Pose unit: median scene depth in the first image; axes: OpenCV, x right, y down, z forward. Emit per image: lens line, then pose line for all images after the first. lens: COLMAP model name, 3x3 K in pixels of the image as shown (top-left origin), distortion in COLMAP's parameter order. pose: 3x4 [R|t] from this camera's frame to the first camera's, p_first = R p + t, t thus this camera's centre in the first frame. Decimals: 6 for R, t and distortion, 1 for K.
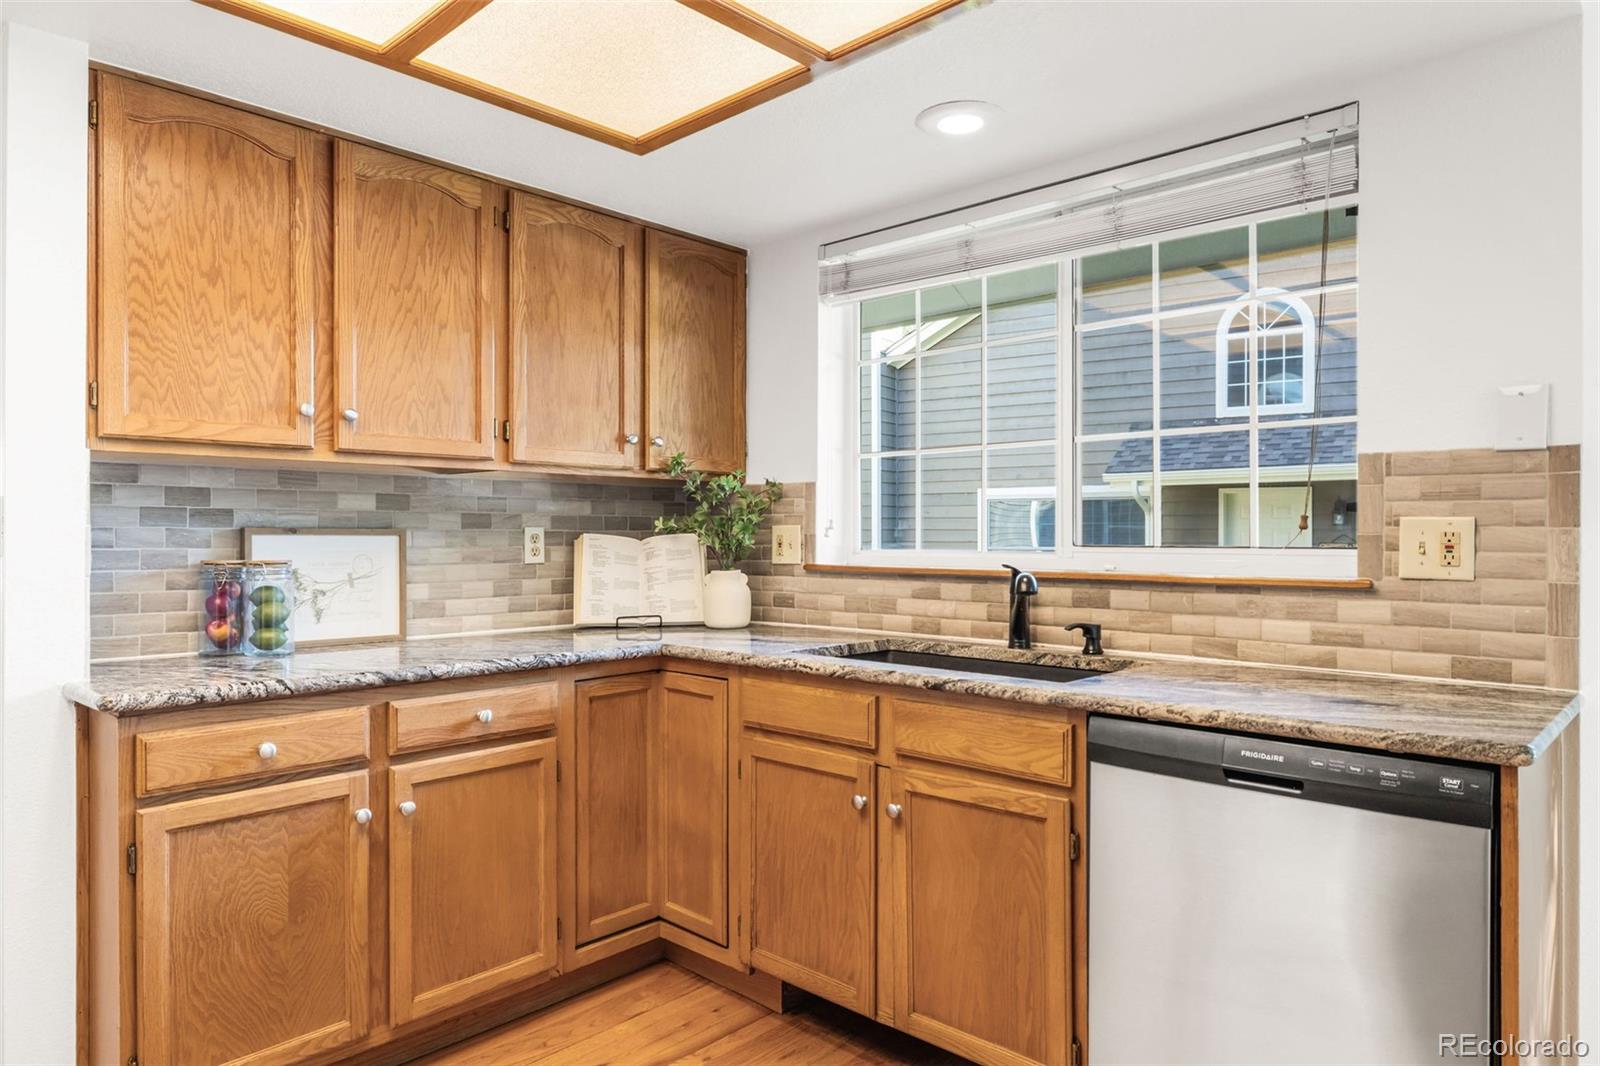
lens RADIAL K [[994.1, 0, 795.9], [0, 994.1, 533.4], [0, 0, 1]] dist [0.000910, -0.003113]
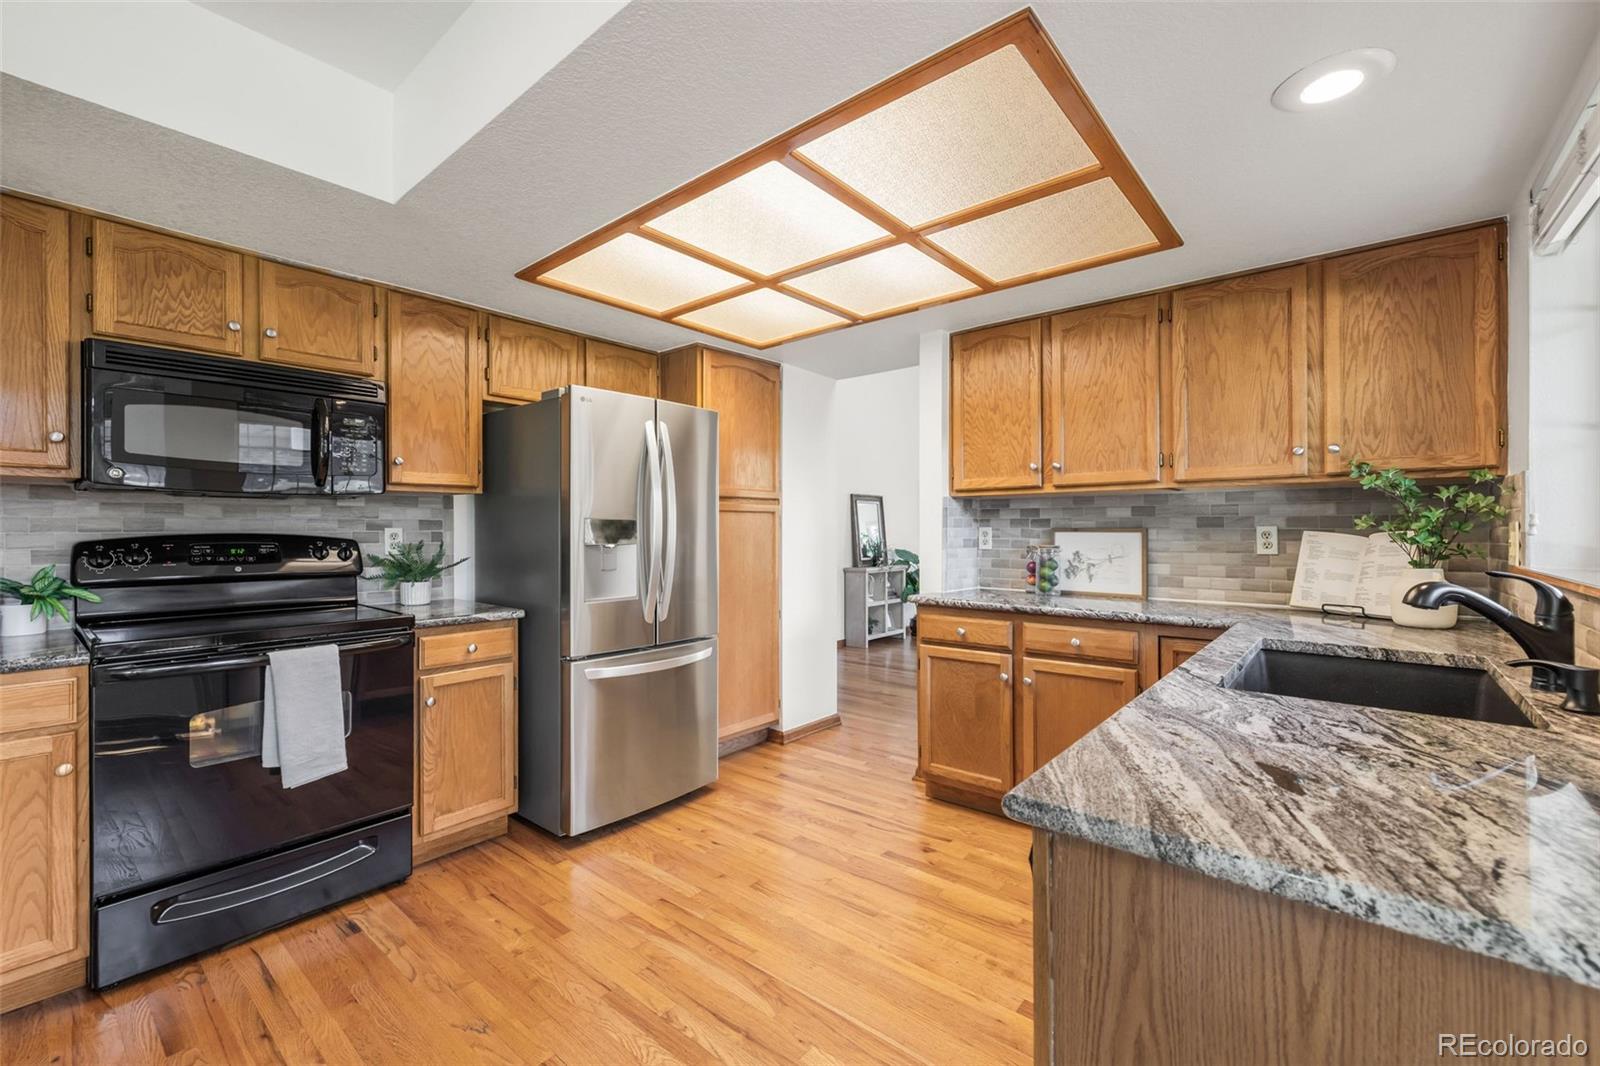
lens RADIAL K [[668.9, 0, 797.5], [0, 668.9, 532.1], [0, 0, 1]] dist [-0.000396, 0.000725]
pose [[0.055739, 0.002055, -0.998443, 0.616884], [0.002798, 0.999994, 0.002214, -0.002351], [0.998441, -0.002917, 0.055732, 0.384708]]
